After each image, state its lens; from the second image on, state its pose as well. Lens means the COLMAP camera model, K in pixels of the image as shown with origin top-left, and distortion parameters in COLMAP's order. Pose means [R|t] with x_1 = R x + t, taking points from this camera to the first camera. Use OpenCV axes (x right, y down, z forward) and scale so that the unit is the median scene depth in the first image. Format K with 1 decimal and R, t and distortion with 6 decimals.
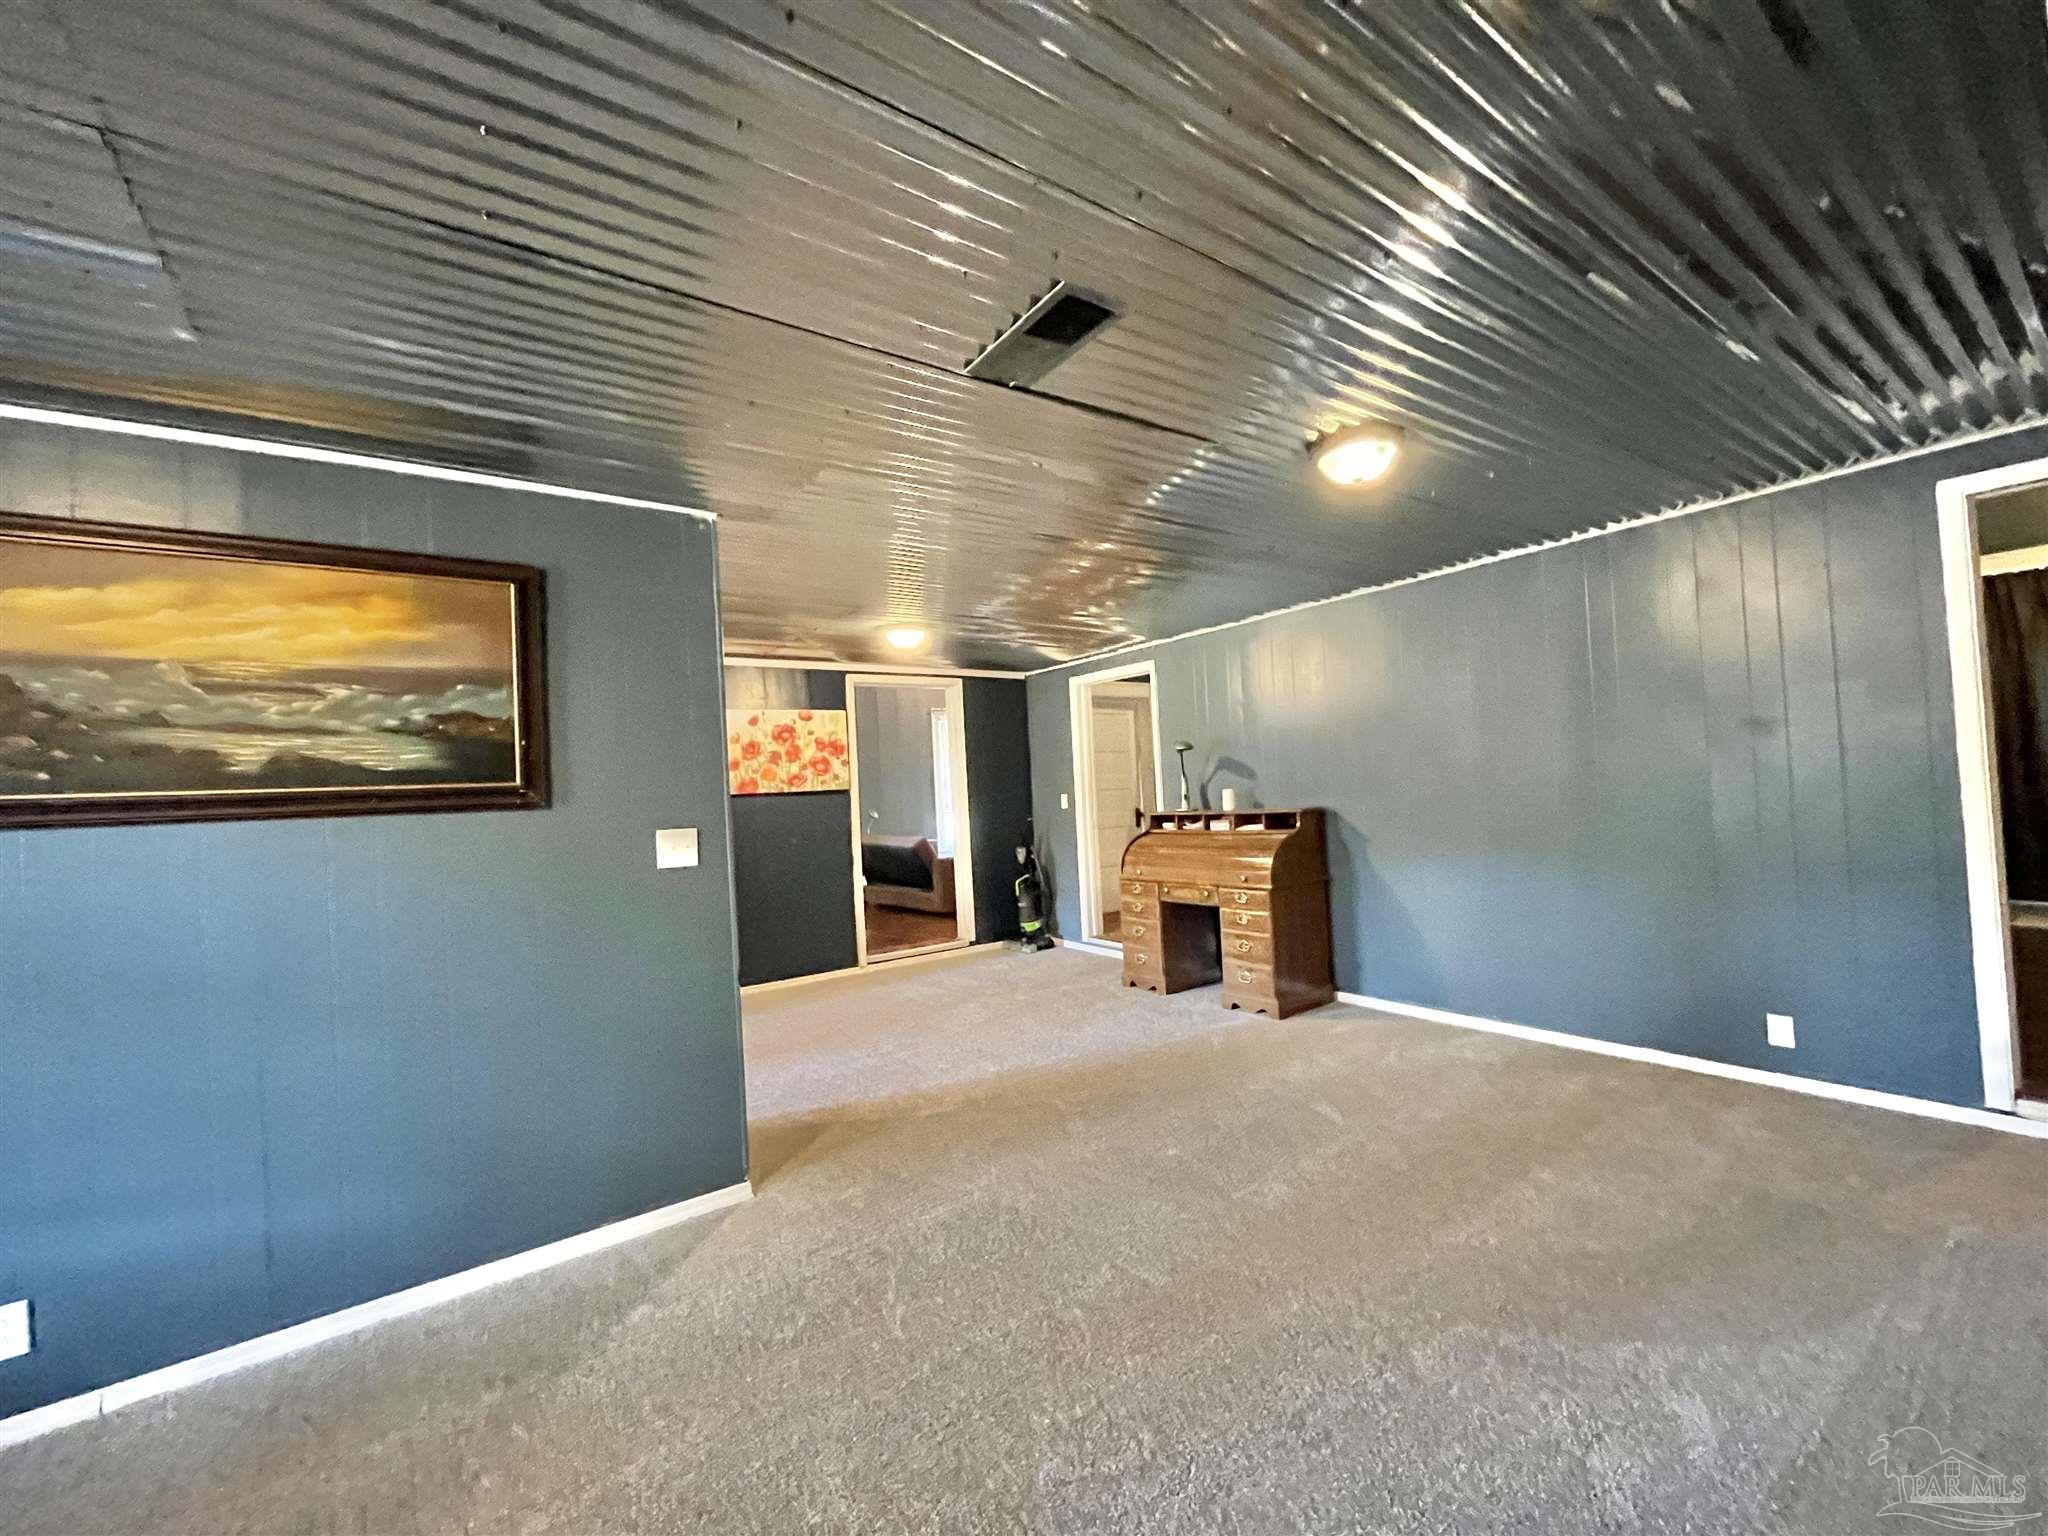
lens RADIAL K [[828.5, 0, 1019.5], [0, 828.5, 778.1], [0, 0, 1]] dist [0.000893, 0.000345]
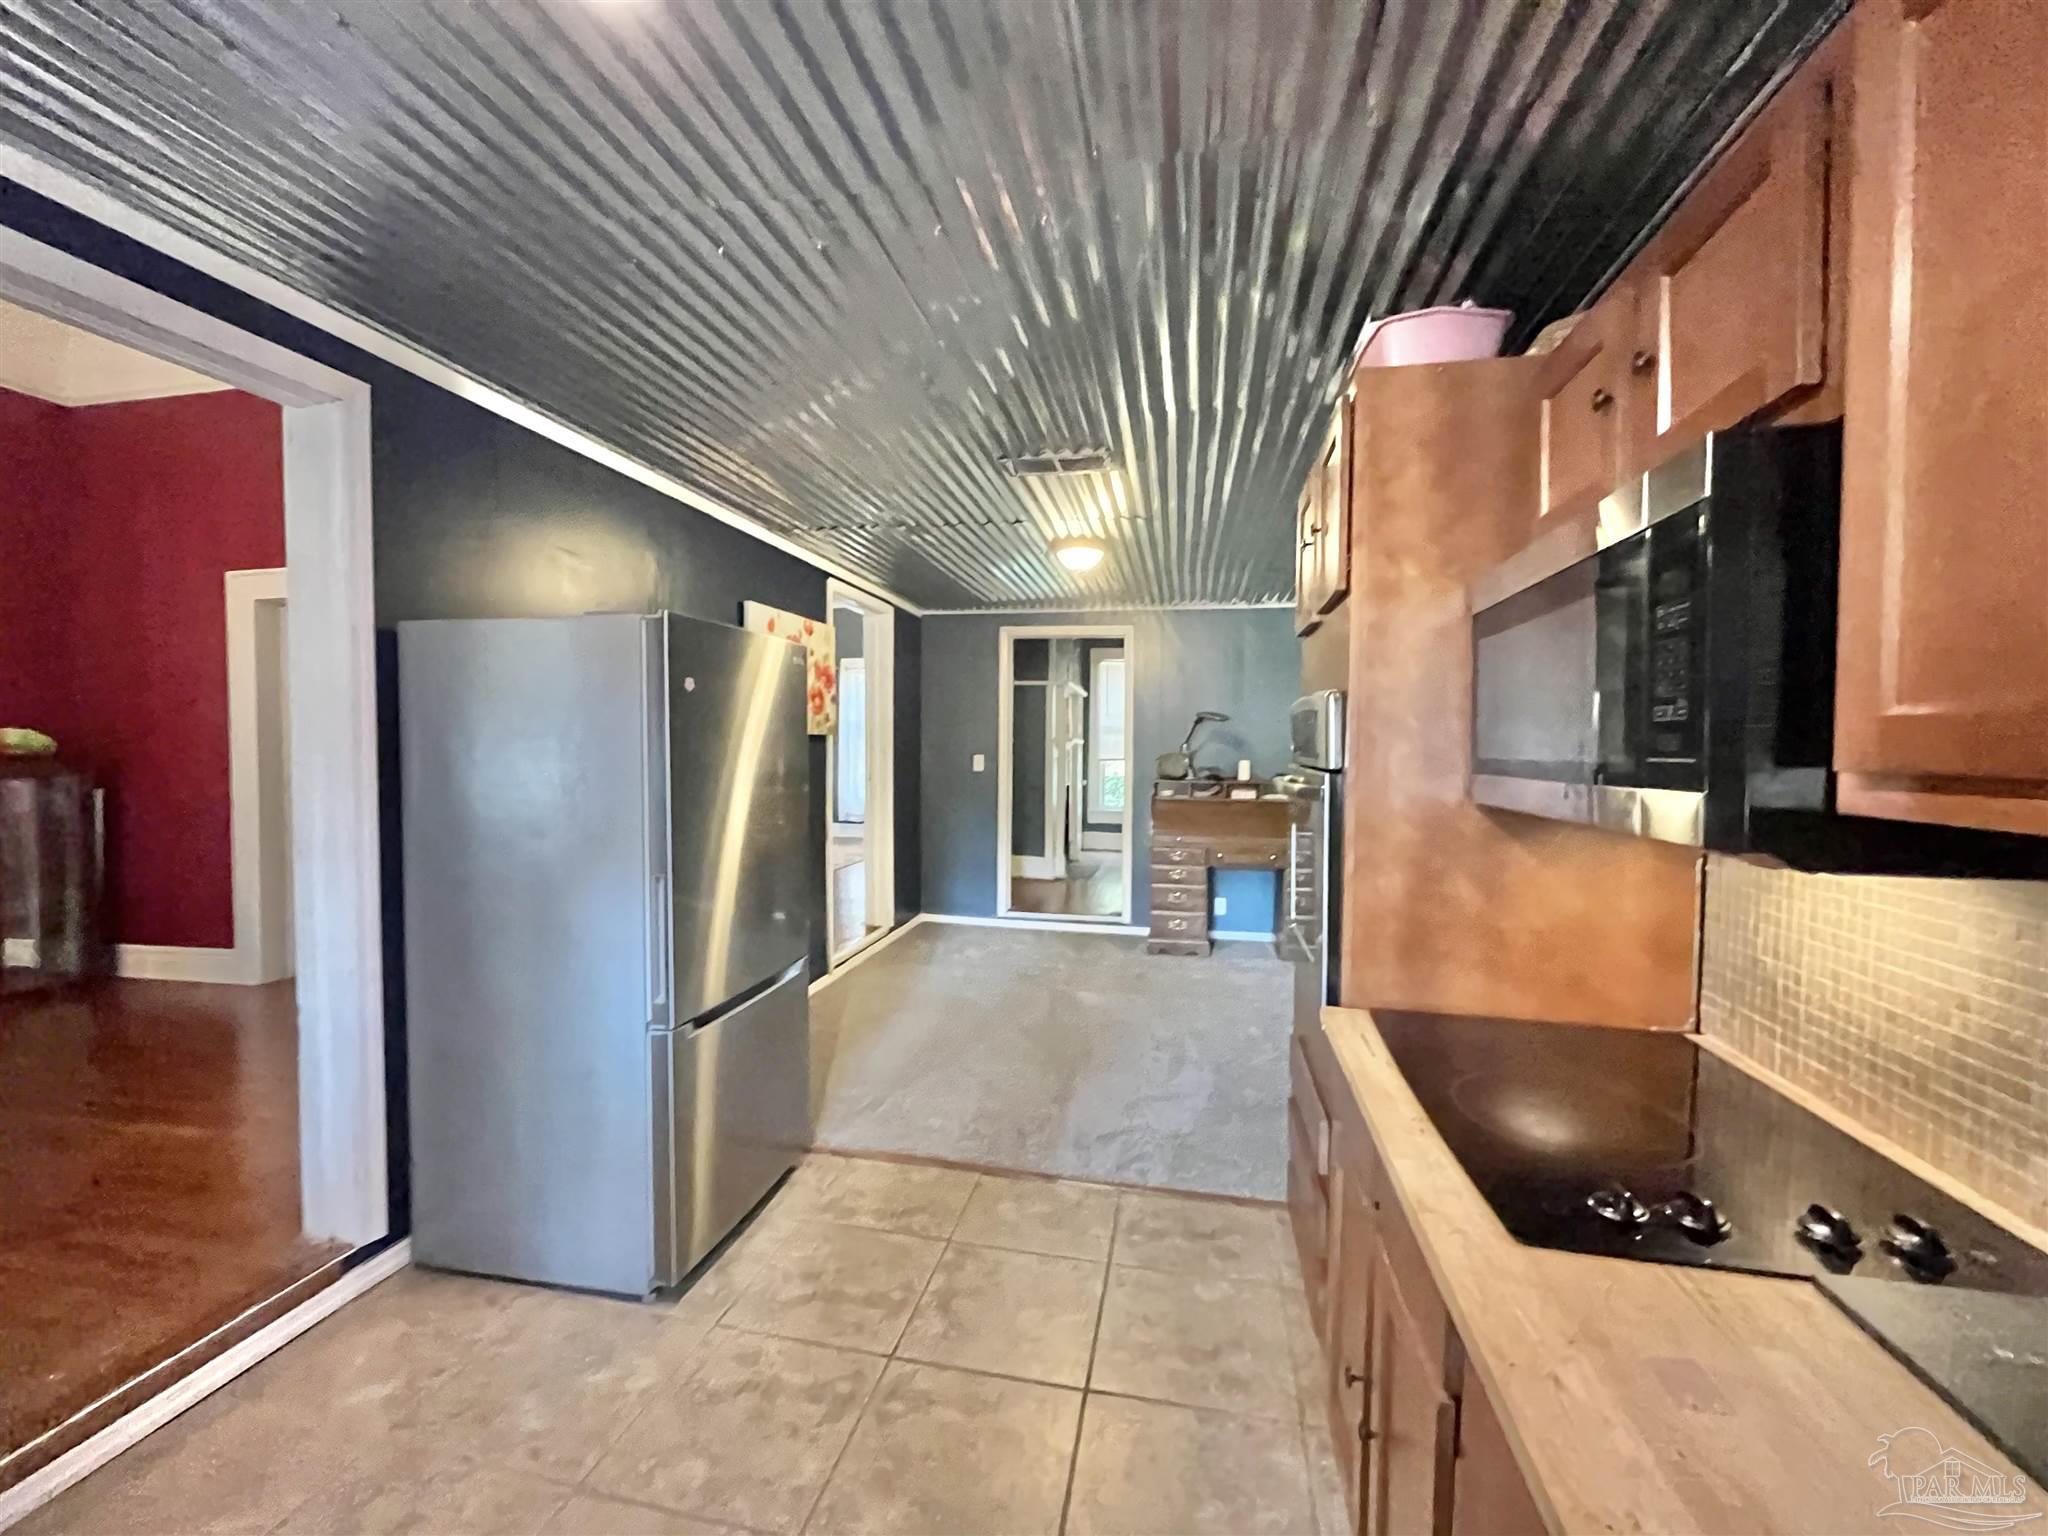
lens RADIAL K [[828.5, 0, 1024.9], [0, 828.5, 768.9], [0, 0, 1]] dist [0.000893, 0.000345]
pose [[0.725064, 0.035223, 0.687780, -0.593966], [-0.057142, 0.998325, 0.009112, 0.026690], [-0.686307, -0.045908, 0.725862, 0.359683]]
